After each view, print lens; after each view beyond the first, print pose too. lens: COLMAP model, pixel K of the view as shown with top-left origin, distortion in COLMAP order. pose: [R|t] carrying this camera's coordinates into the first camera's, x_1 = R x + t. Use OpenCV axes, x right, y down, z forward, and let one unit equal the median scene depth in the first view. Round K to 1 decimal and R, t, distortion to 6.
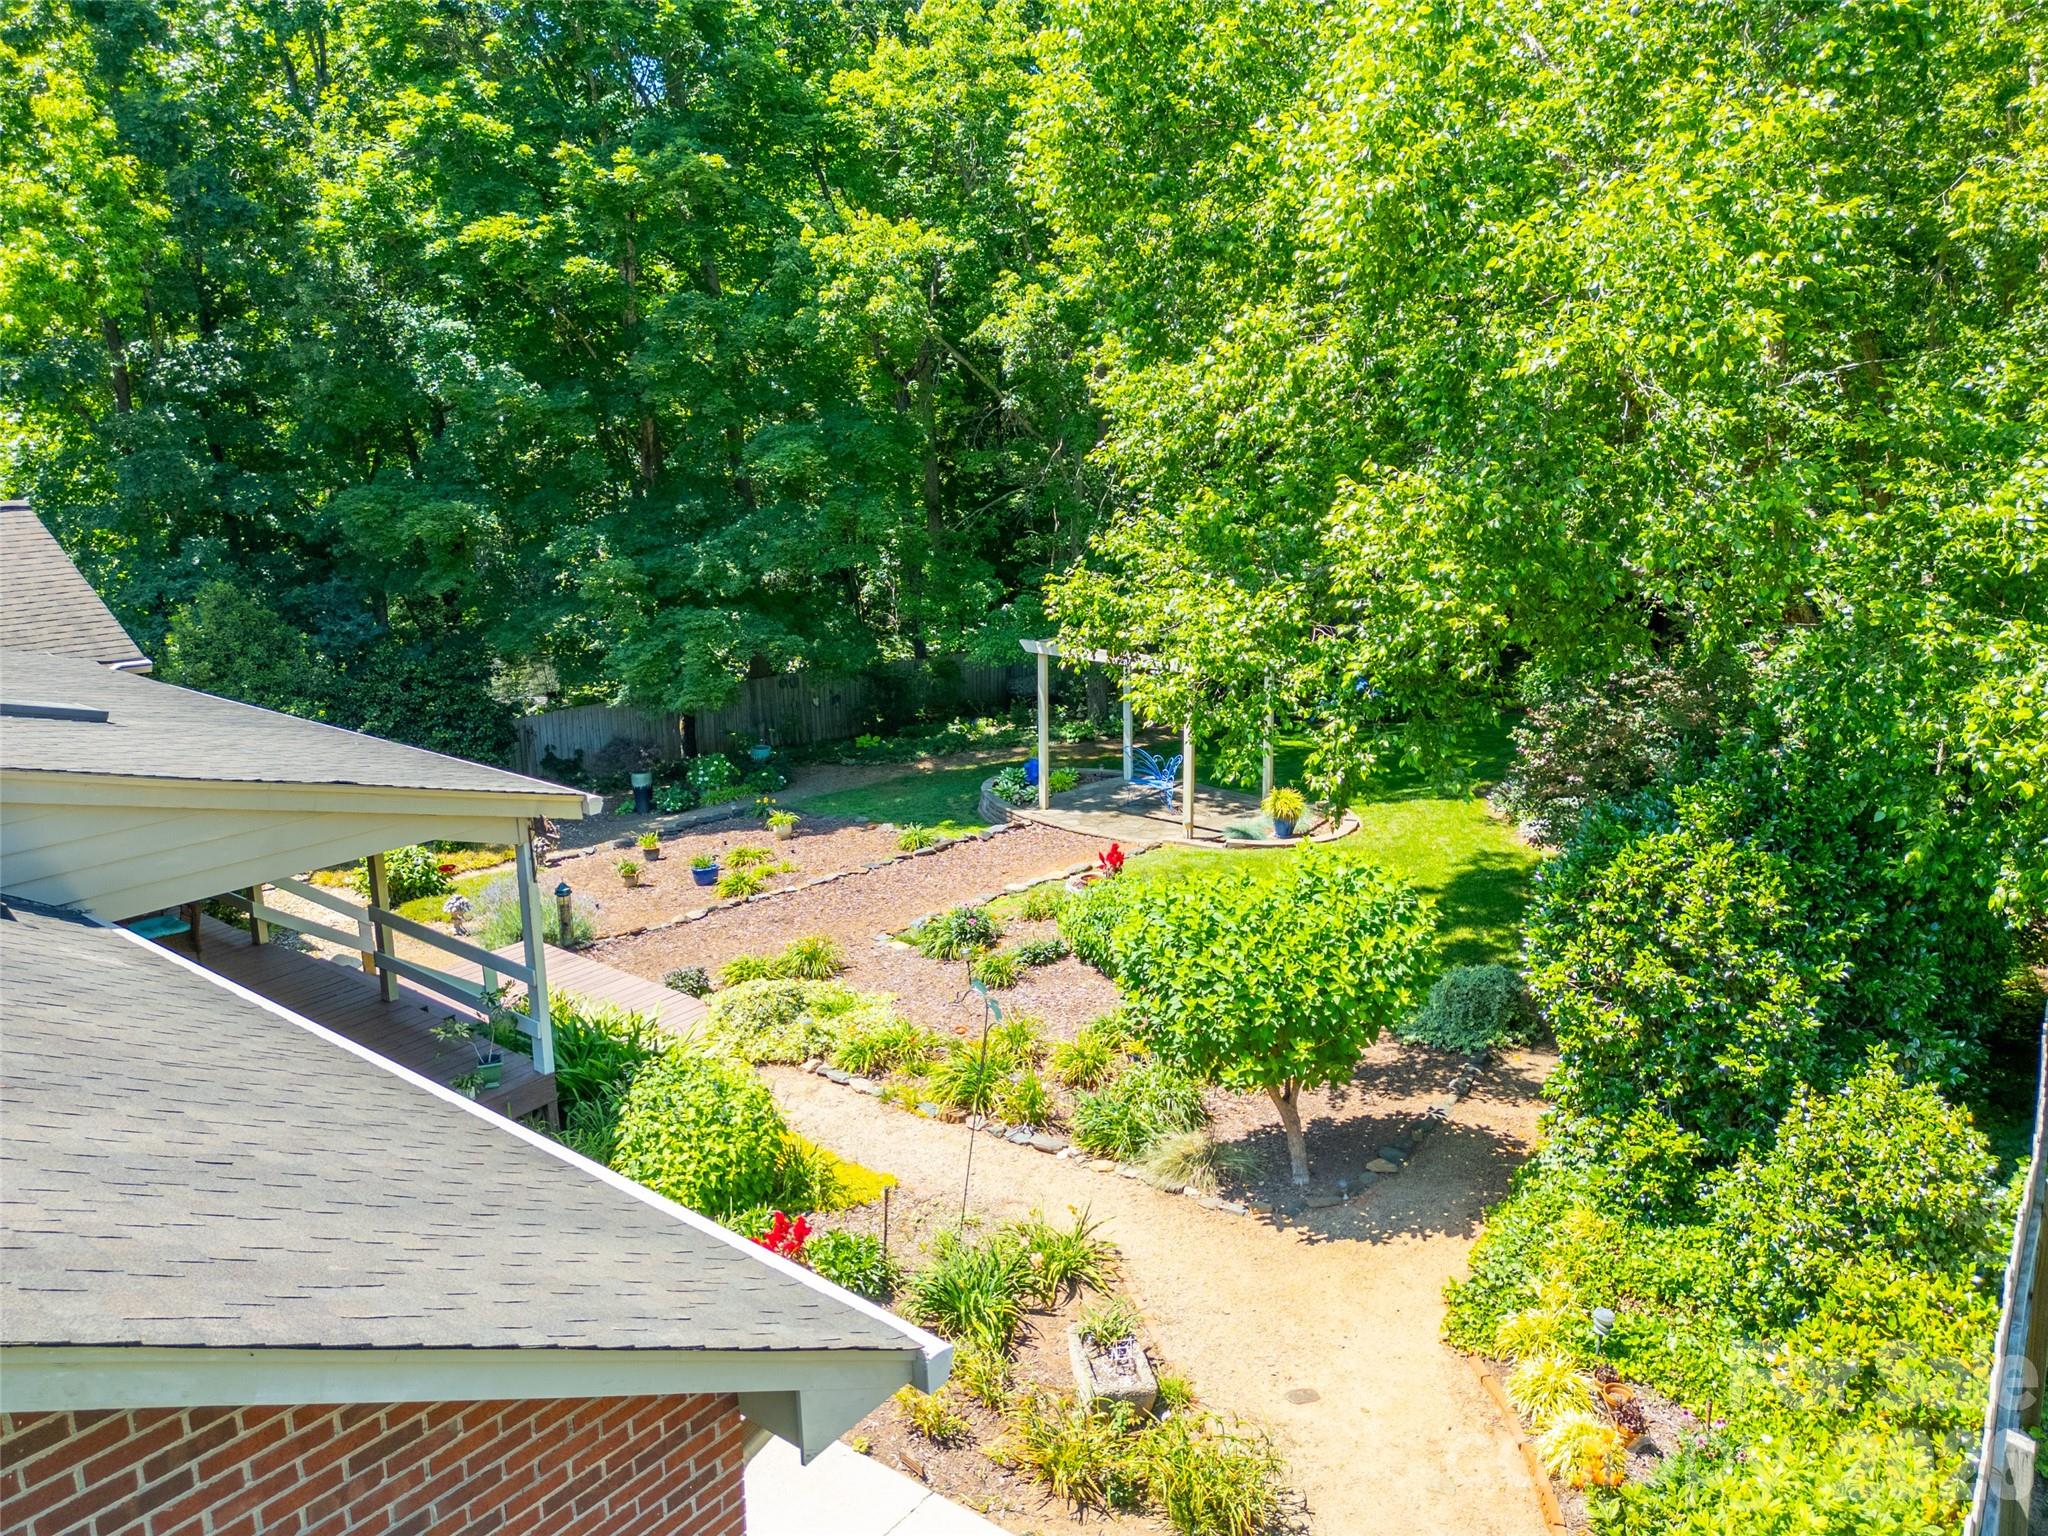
lens RADIAL K [[1436.2, 0, 1024.0], [0, 1436.2, 768.0], [0, 0, 1]] dist [0.068154, -0.065926]
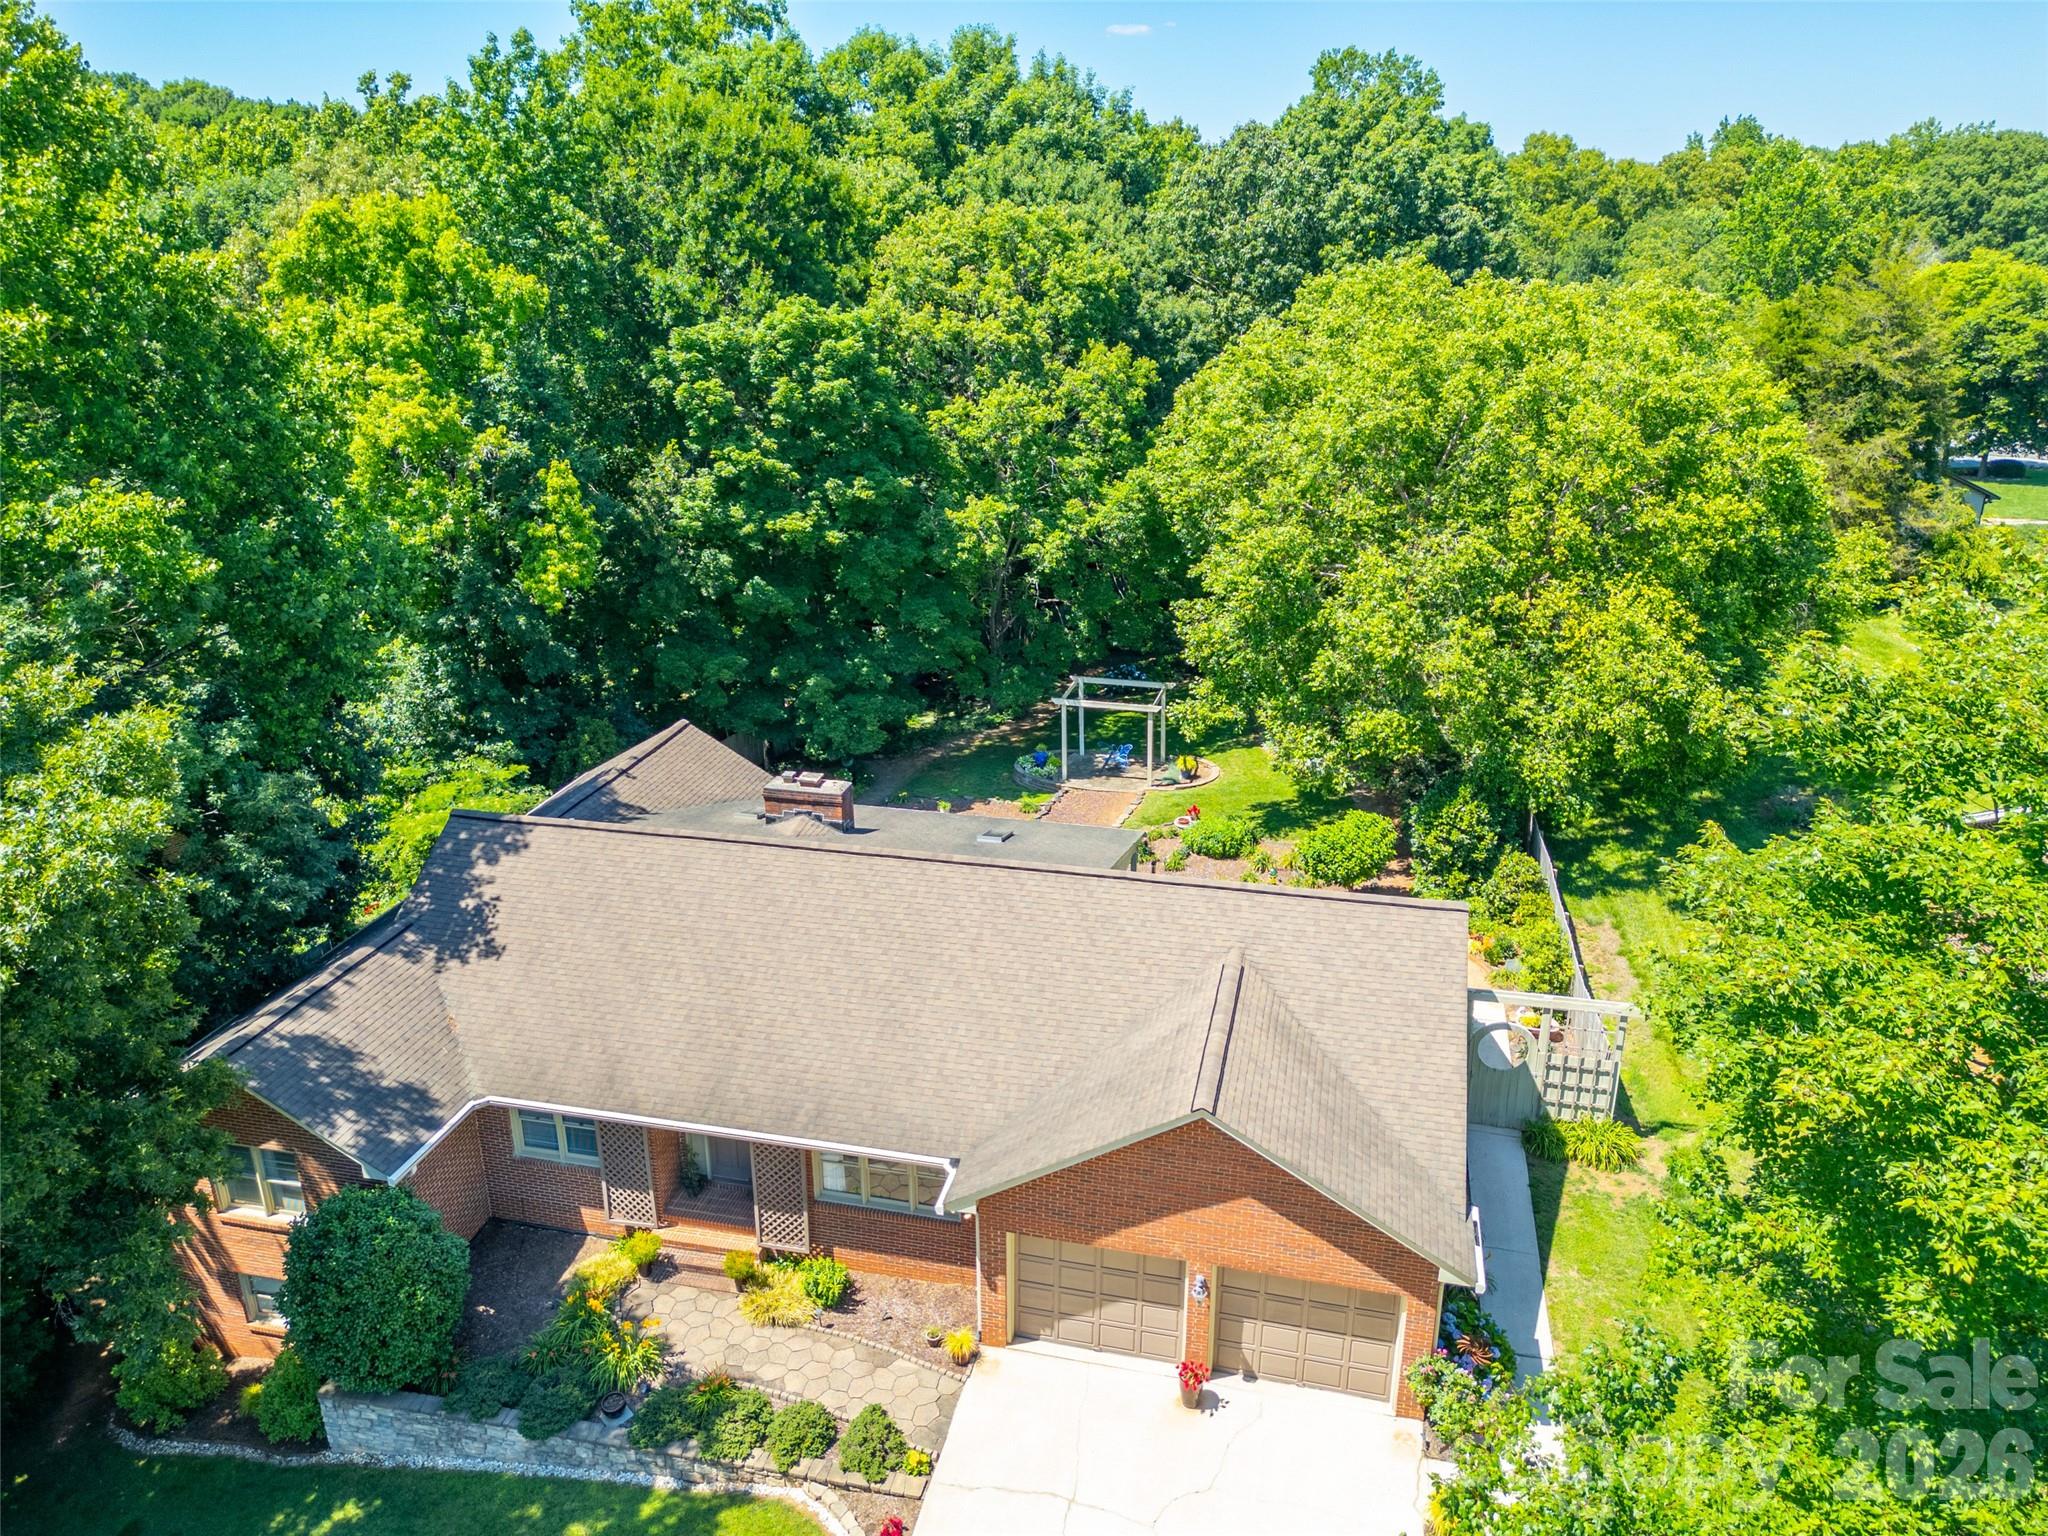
lens RADIAL K [[1436.2, 0, 1024.0], [0, 1436.2, 768.0], [0, 0, 1]] dist [0.068154, -0.065926]
pose [[0.903901, -0.154611, 0.398820, -0.894209], [0.105146, 0.984093, 0.143197, -0.300043], [-0.414616, -0.087502, 0.905780, -0.842430]]
